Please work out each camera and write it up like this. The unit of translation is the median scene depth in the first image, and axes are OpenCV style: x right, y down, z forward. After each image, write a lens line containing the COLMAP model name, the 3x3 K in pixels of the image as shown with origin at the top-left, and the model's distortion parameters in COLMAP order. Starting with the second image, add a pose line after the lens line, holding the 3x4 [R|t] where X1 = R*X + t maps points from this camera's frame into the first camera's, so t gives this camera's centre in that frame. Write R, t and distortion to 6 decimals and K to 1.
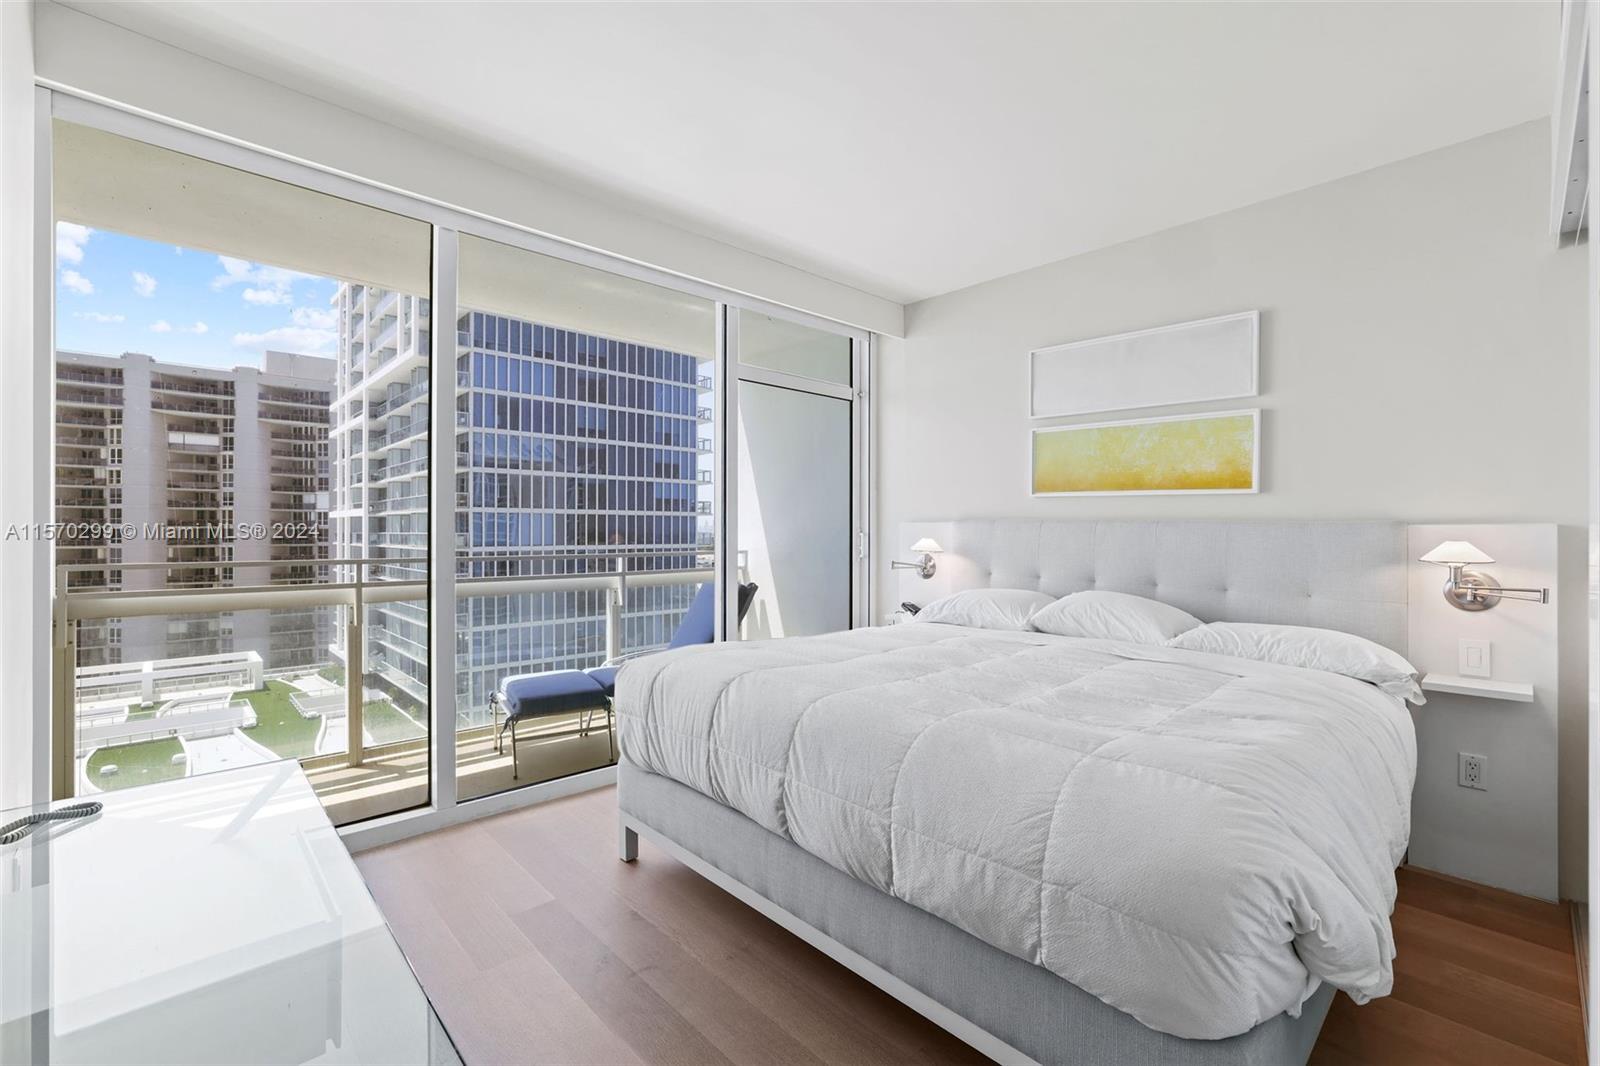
lens RADIAL K [[696.1, 0, 789.7], [0, 696.1, 523.0], [0, 0, 1]] dist [-0.025754, 0.014404]
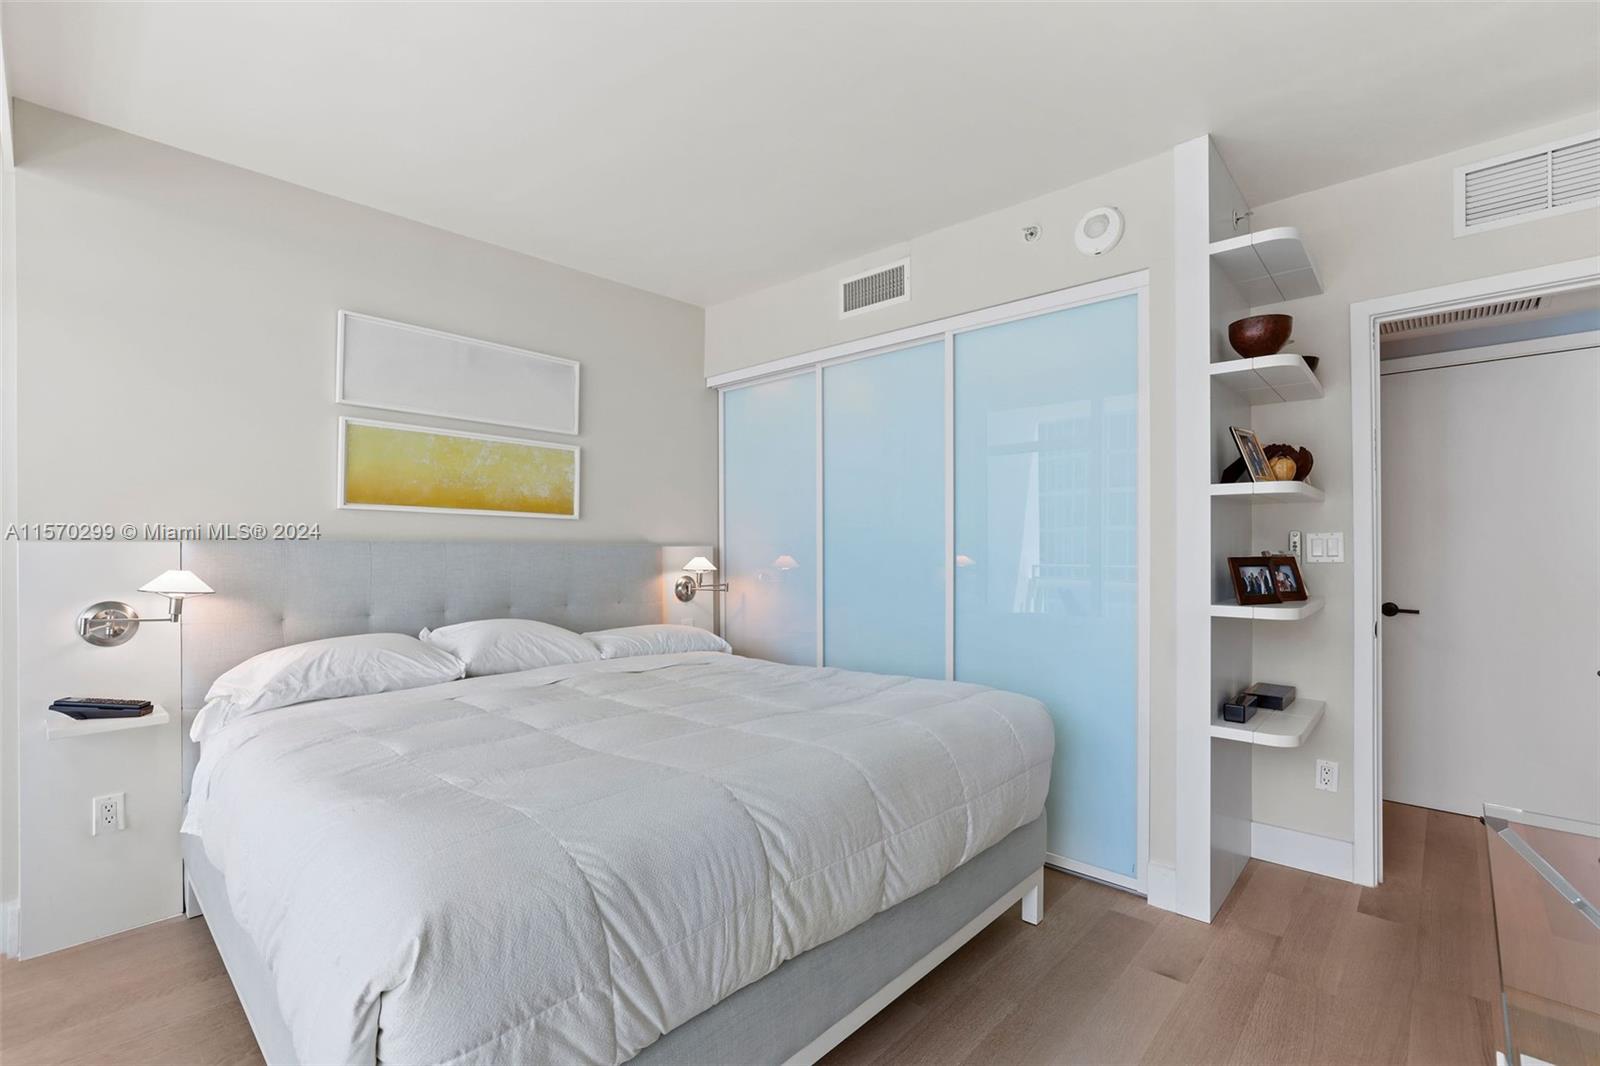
lens RADIAL K [[698.8, 0, 795.7], [0, 698.8, 535.5], [0, 0, 1]] dist [-0.000909, 0.000260]
pose [[-0.064503, 0.007854, 0.997887, -0.495795], [-0.008308, 0.999930, -0.008407, -0.007271], [-0.997883, -0.008833, -0.064433, 0.659385]]
